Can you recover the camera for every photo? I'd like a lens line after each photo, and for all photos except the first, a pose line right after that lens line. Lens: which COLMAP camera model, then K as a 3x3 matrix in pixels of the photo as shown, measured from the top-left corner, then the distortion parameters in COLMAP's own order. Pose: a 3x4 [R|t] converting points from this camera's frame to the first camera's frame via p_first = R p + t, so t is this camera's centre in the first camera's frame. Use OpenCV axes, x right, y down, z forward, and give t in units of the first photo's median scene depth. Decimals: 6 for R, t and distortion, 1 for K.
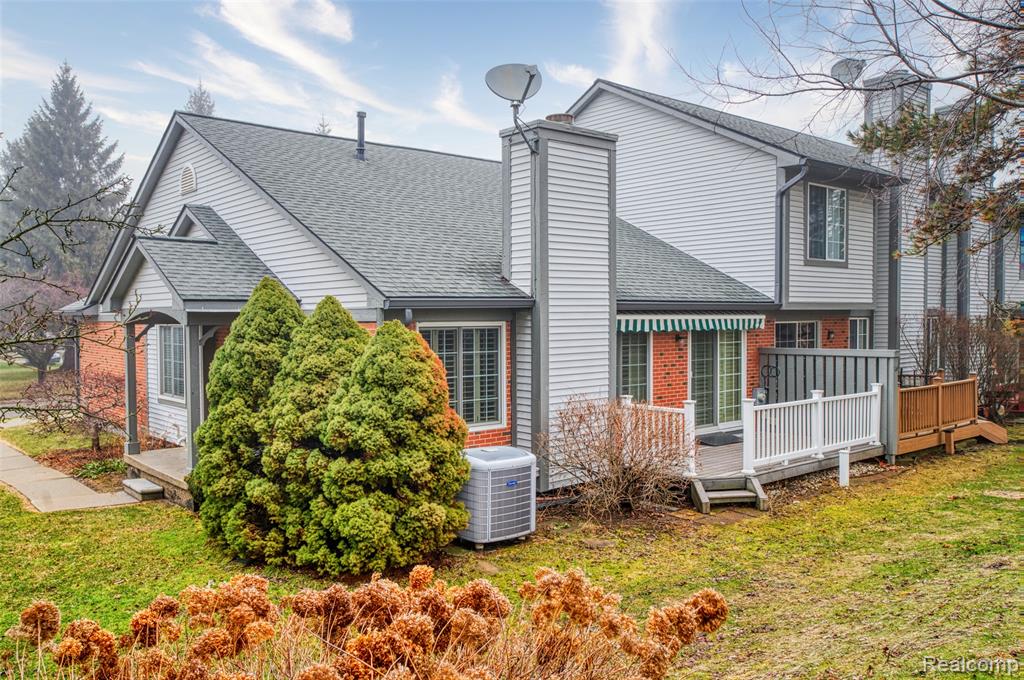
lens RADIAL K [[815.6, 0, 512.0], [0, 815.6, 340.0], [0, 0, 1]] dist [0.036575, -0.000759]
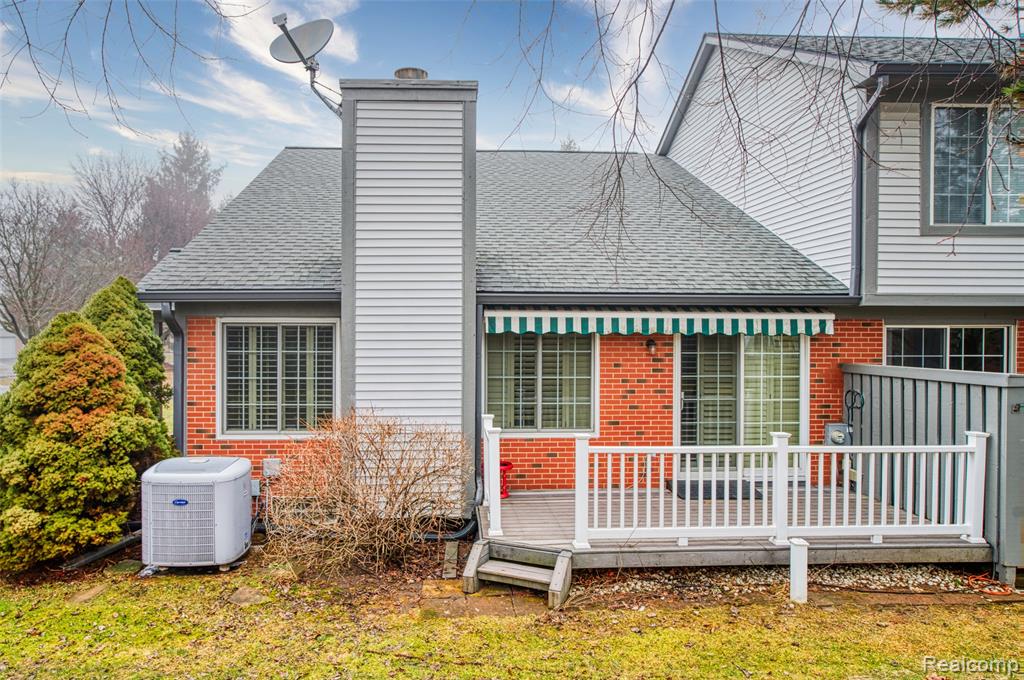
lens RADIAL K [[686.5, 0, 512.0], [0, 686.5, 340.0], [0, 0, 1]] dist [-0.000387, 0.002480]
pose [[0.788321, 0.016611, -0.615040, 0.480418], [-0.025341, 0.999664, -0.005483, 0.000218], [0.614742, 0.019908, 0.788477, 0.432924]]
